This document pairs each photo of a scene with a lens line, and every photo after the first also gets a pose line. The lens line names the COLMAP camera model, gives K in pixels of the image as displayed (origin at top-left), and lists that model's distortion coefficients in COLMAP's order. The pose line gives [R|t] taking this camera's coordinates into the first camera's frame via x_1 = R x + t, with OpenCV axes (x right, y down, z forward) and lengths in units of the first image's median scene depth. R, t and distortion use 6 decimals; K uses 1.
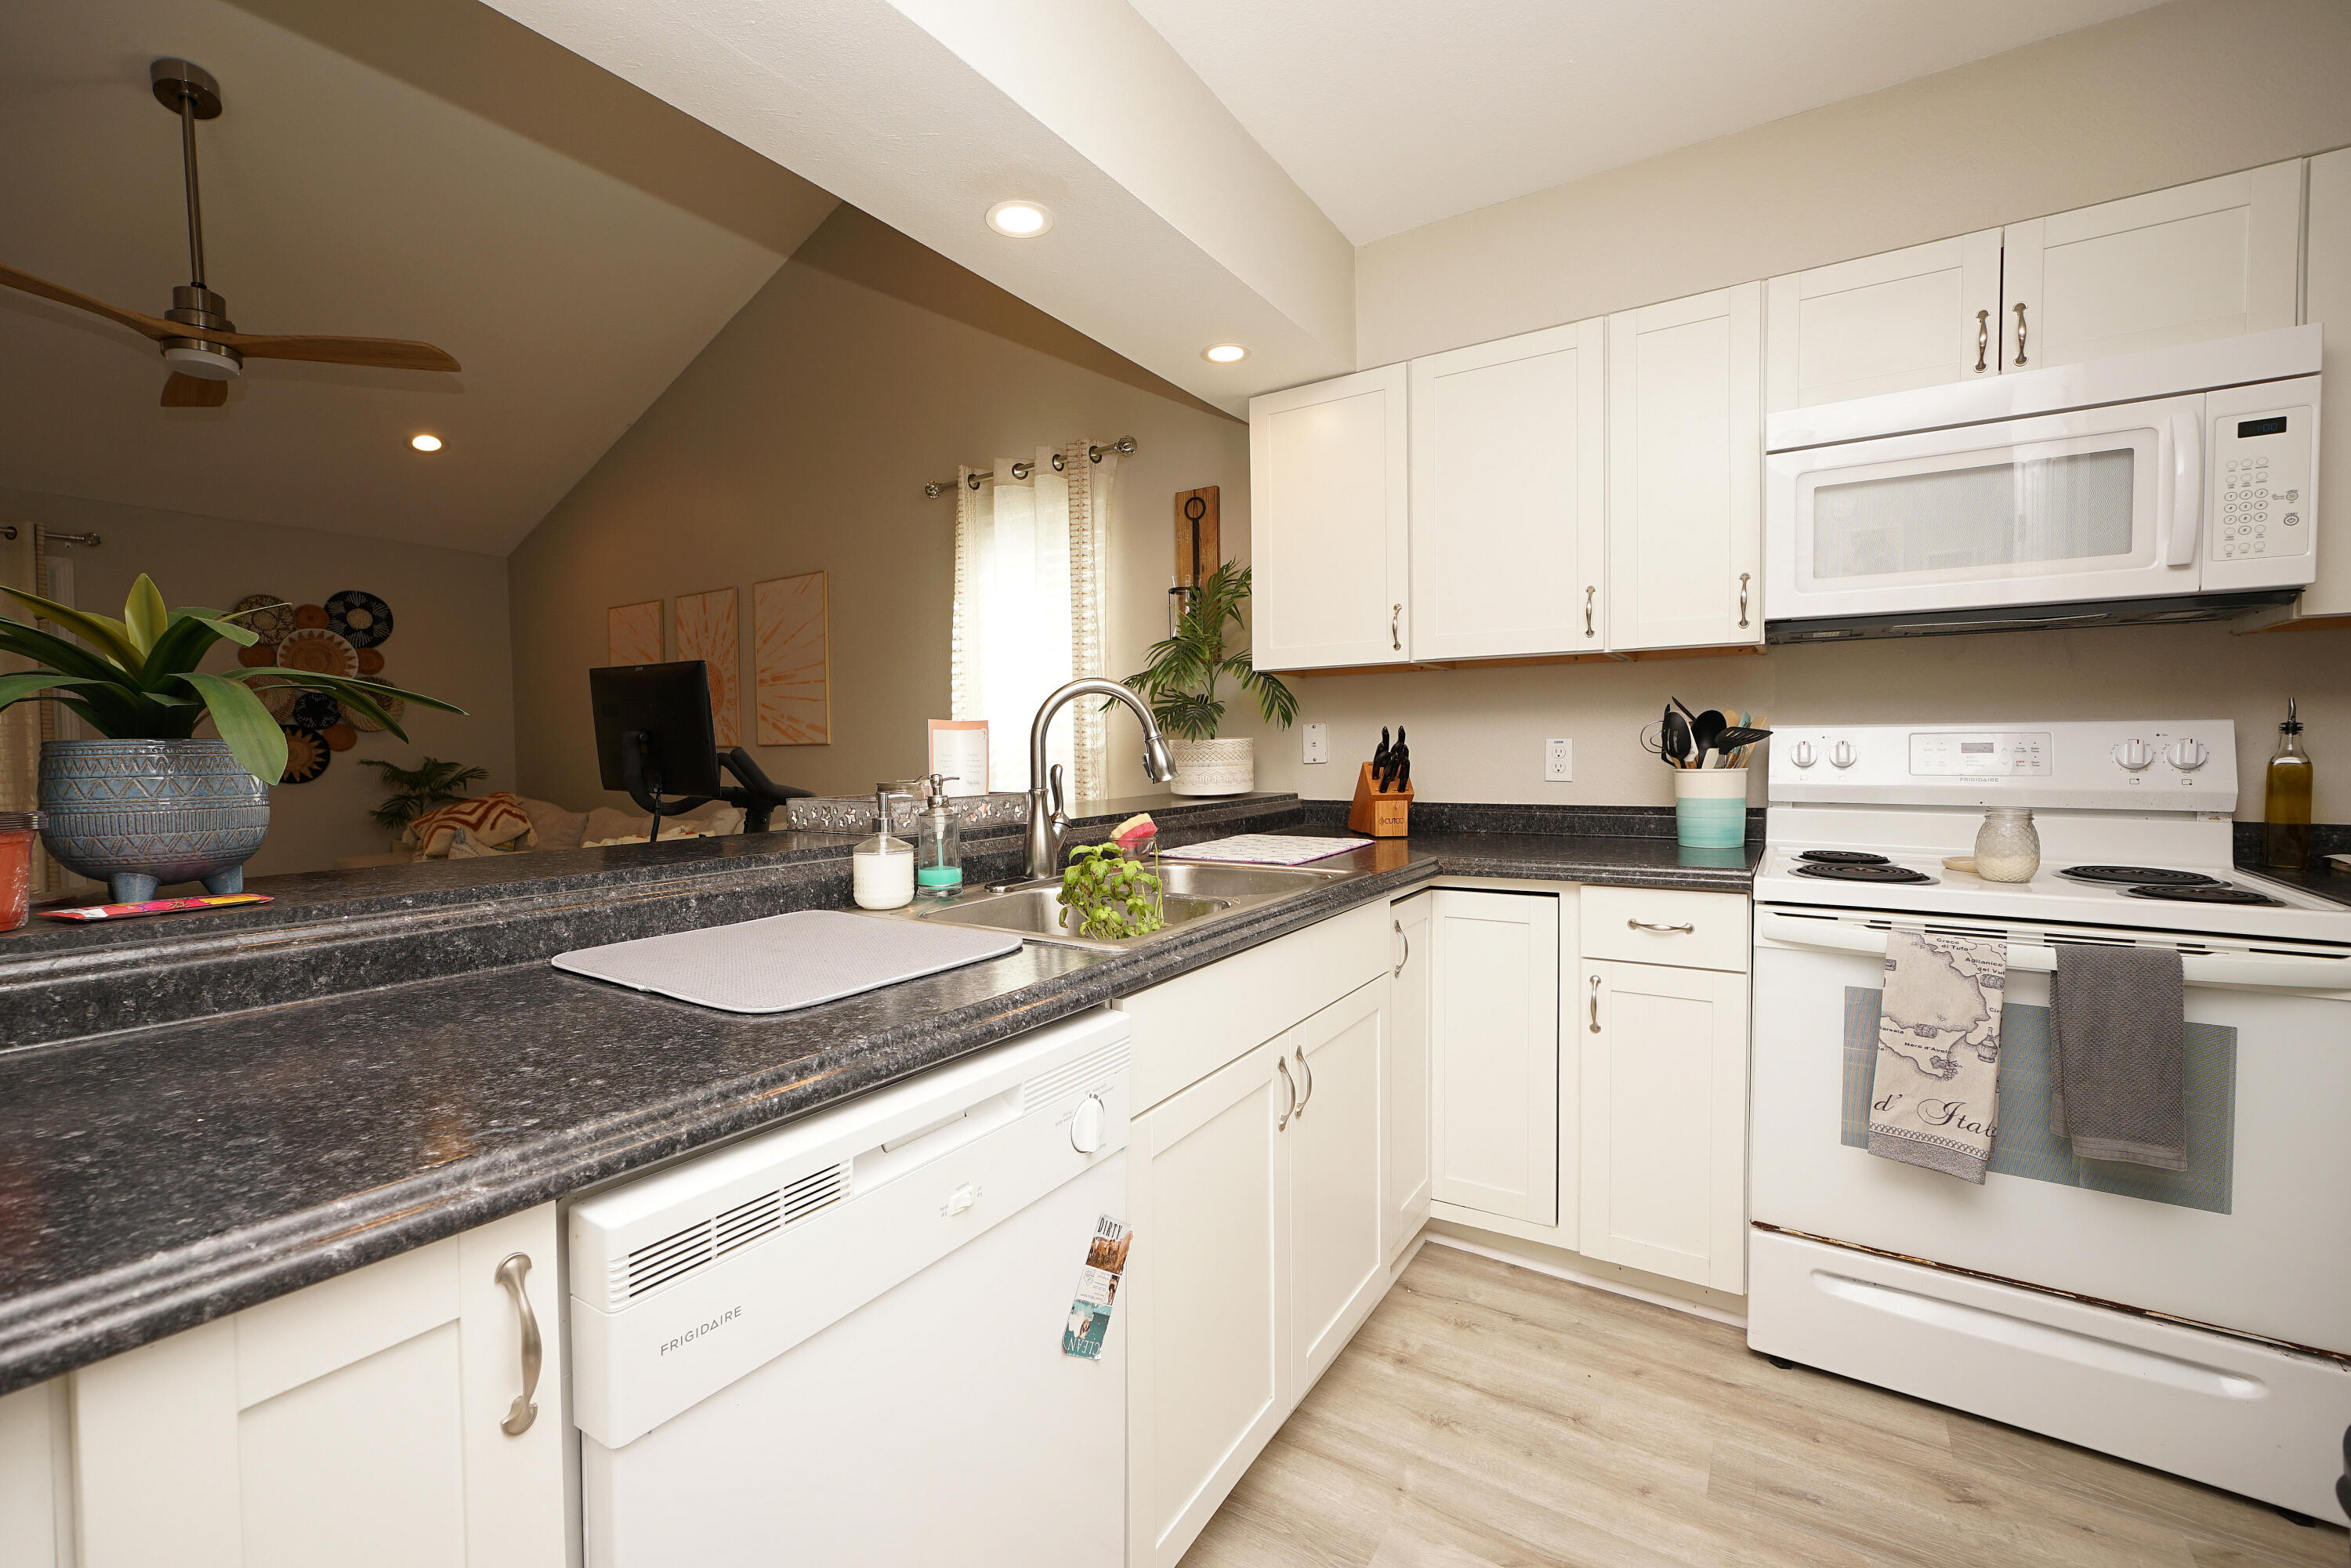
lens RADIAL K [[982.0, 0, 1123.6], [0, 982.0, 790.2], [0, 0, 1]] dist [-0.010032, 0.002076]
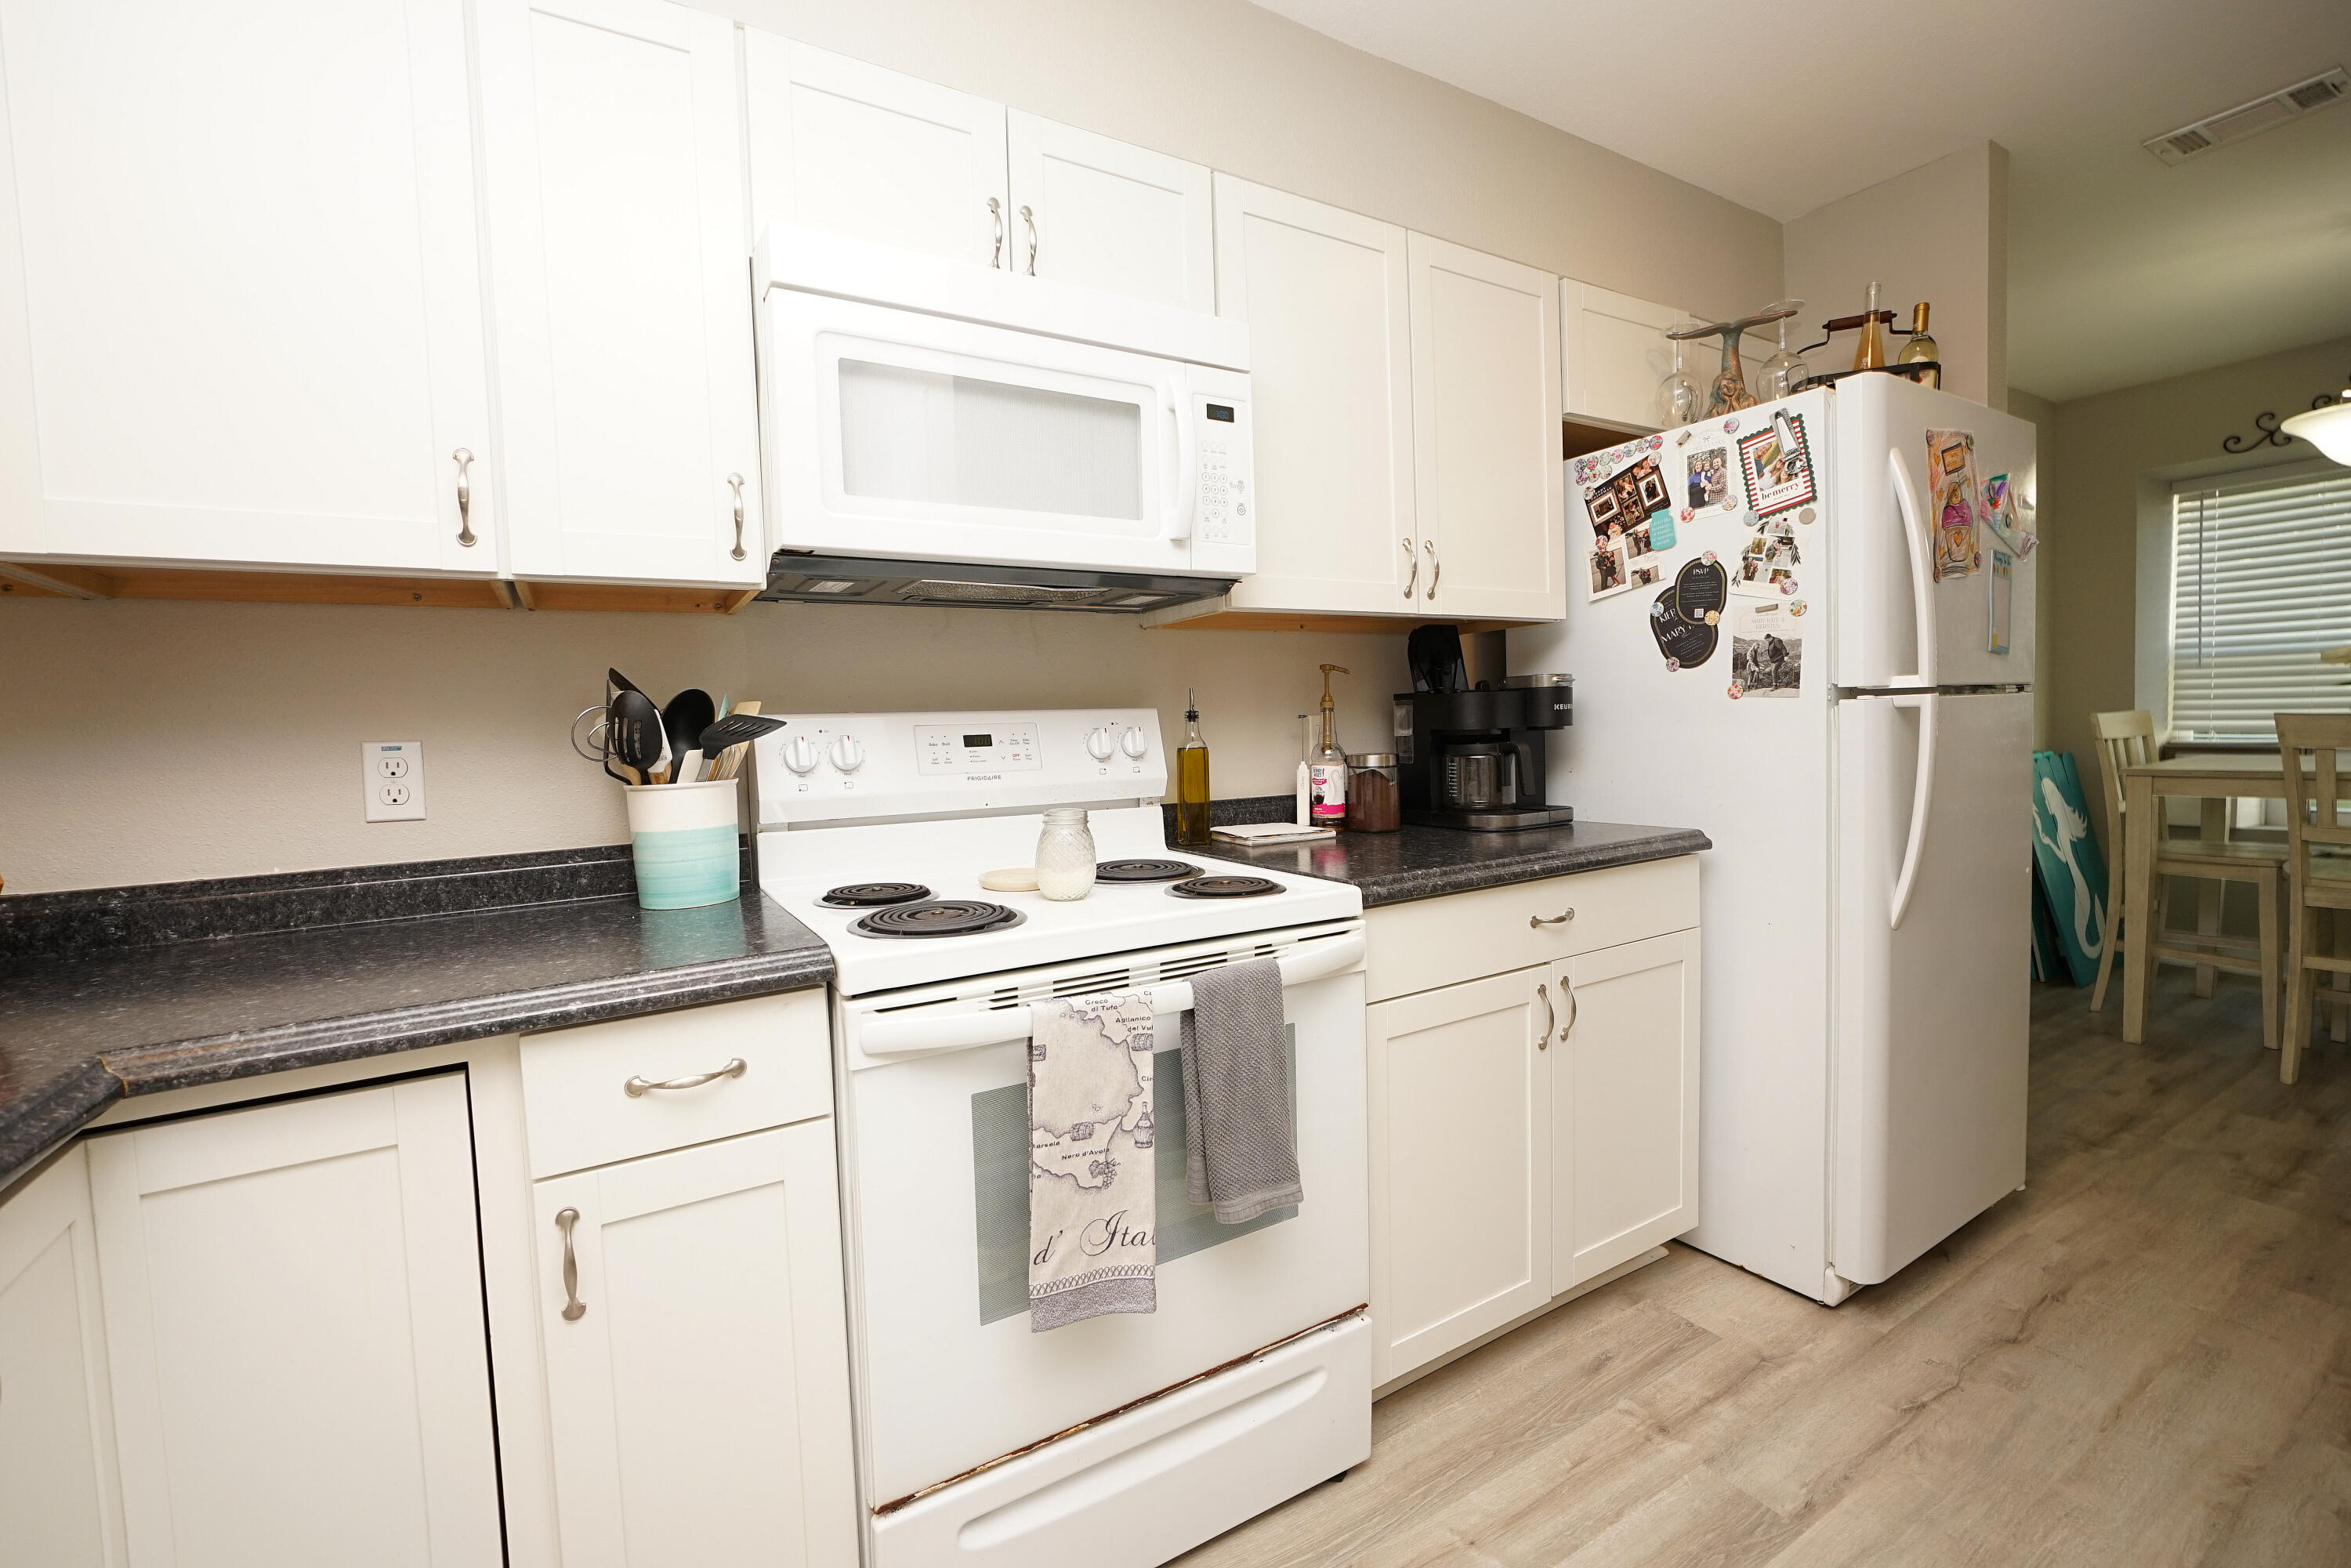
lens RADIAL K [[982.0, 0, 1169.1], [0, 982.0, 773.5], [0, 0, 1]] dist [-0.010032, 0.002076]
pose [[0.403748, -0.045601, 0.913733, 0.161711], [0.070852, 0.997316, 0.018465, -0.019439], [-0.912123, 0.057285, 0.405895, 0.508432]]
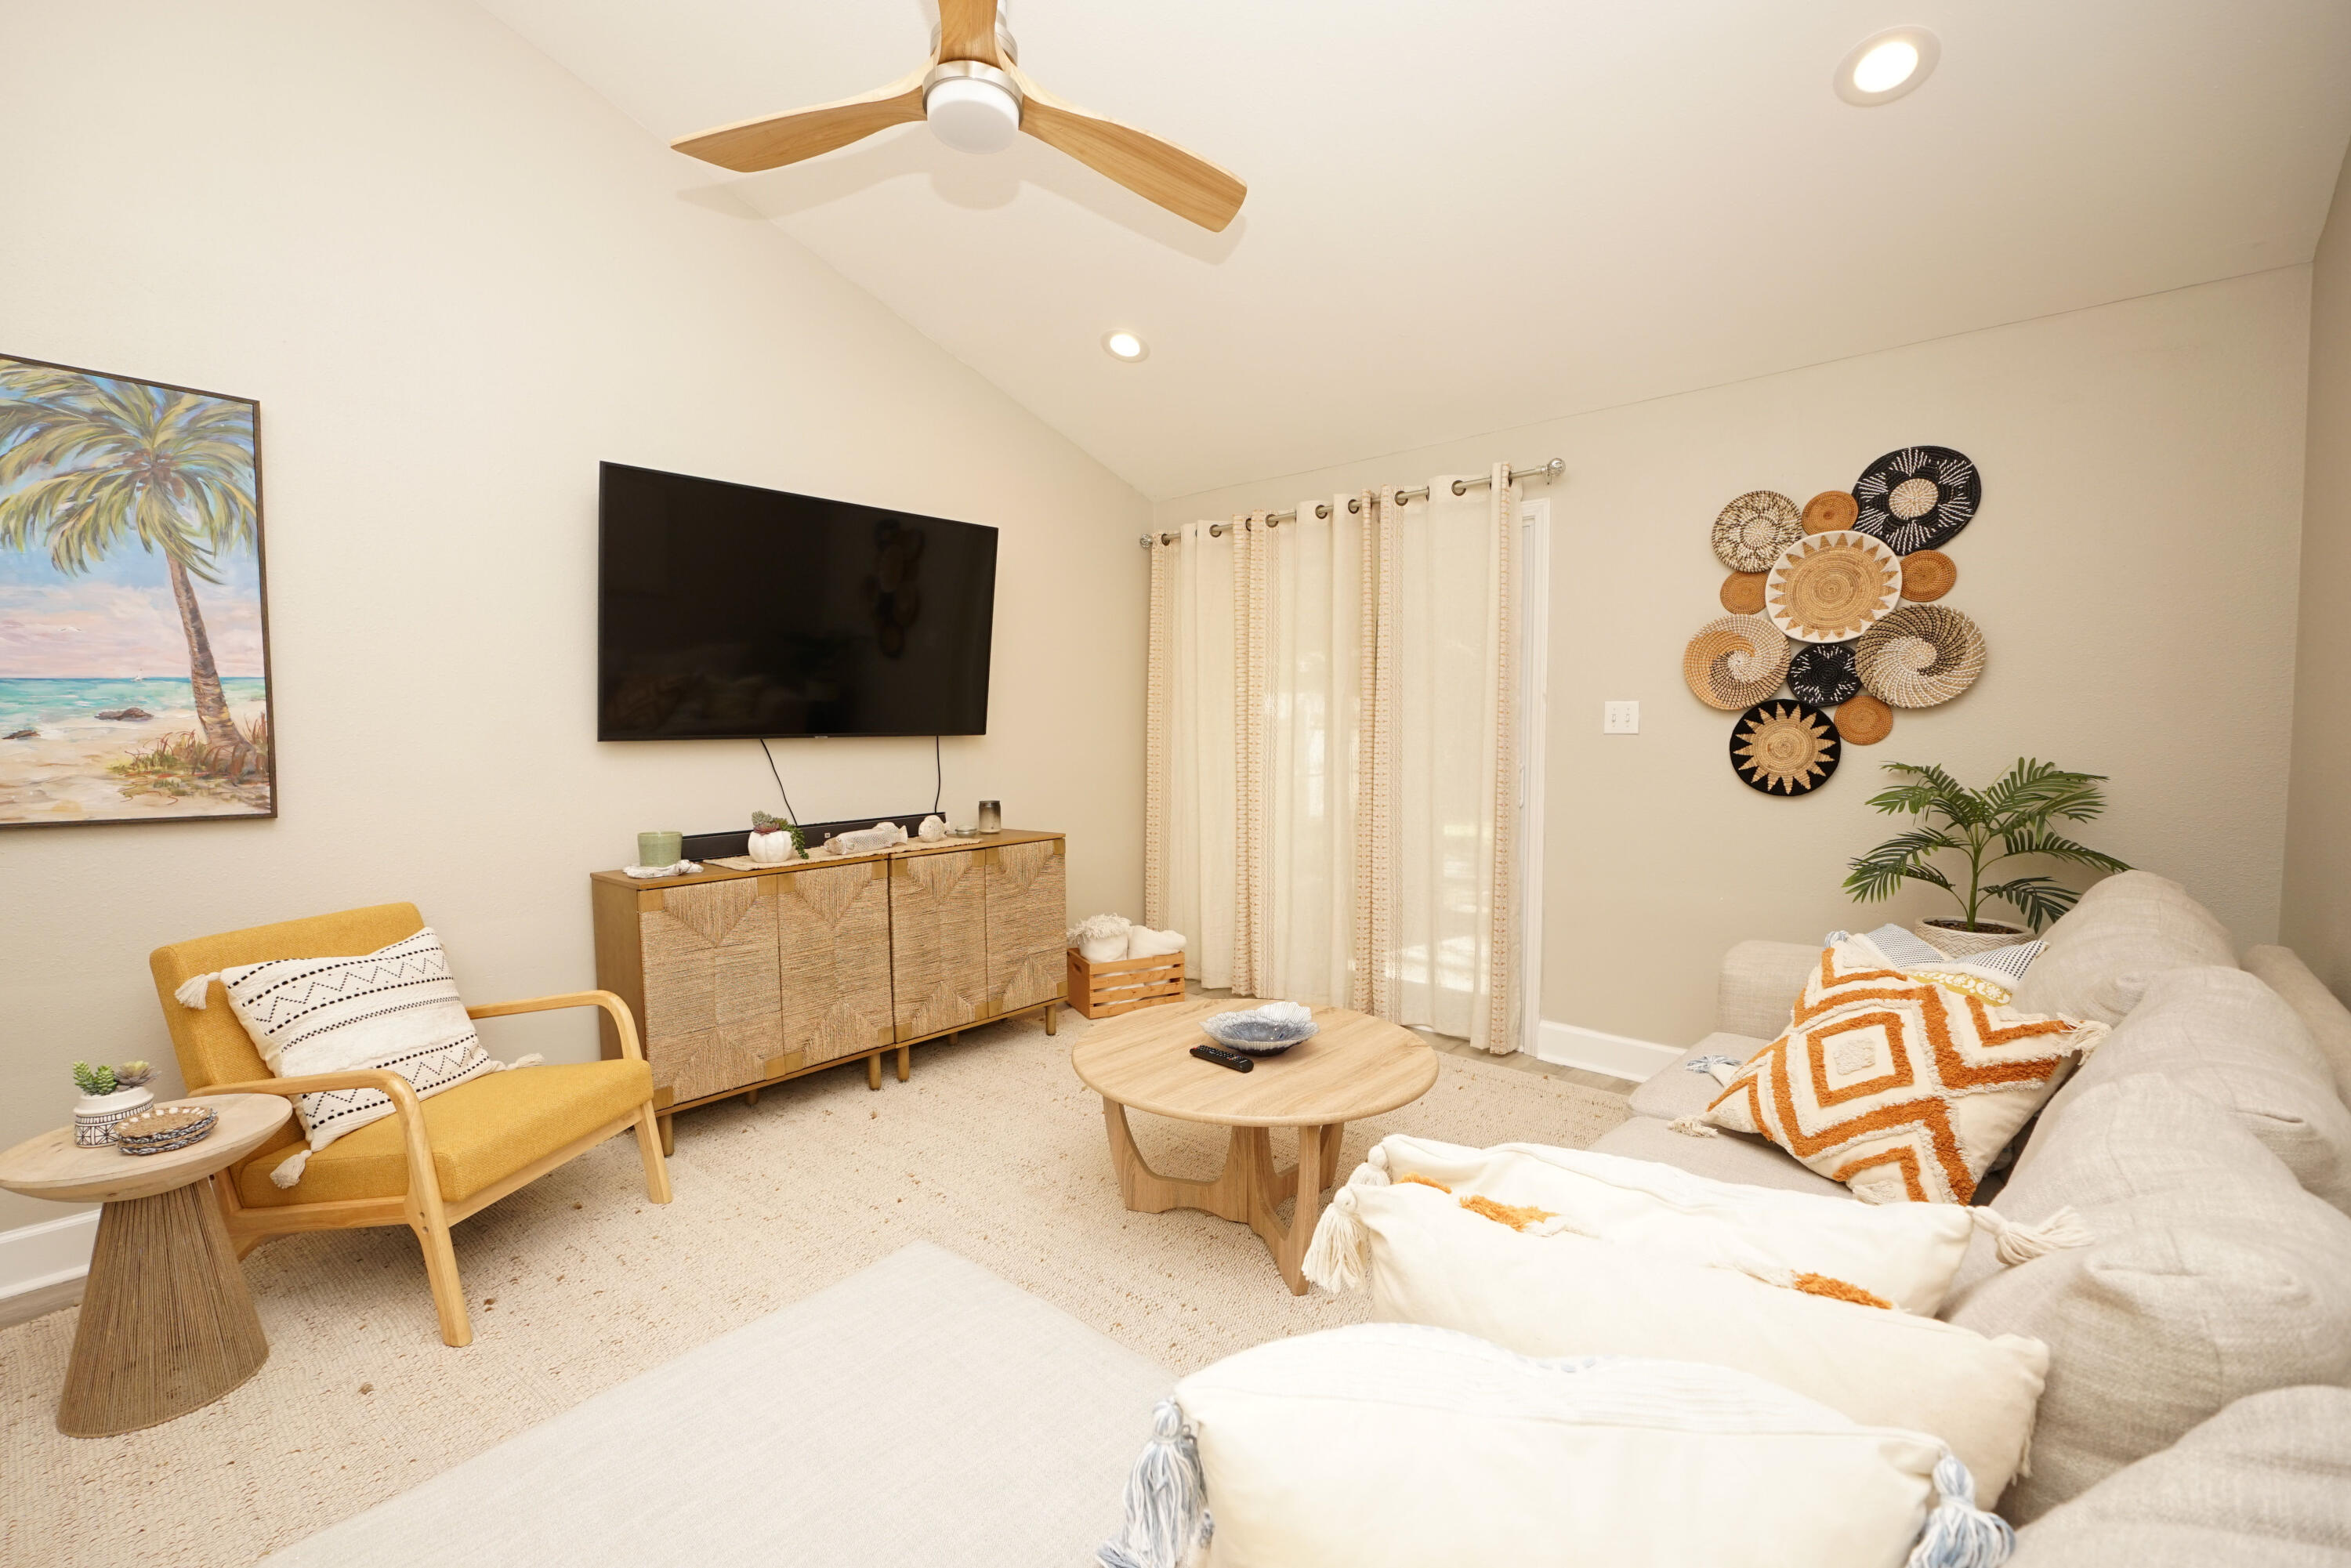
lens RADIAL K [[982.0, 0, 1175.1], [0, 982.0, 780.6], [0, 0, 1]] dist [-0.010032, 0.002076]
pose [[-0.108788, 0.067500, -0.991771, -0.561473], [-0.038950, 0.996636, 0.072104, -0.125780], [0.993302, 0.046474, -0.105793, 1.881517]]
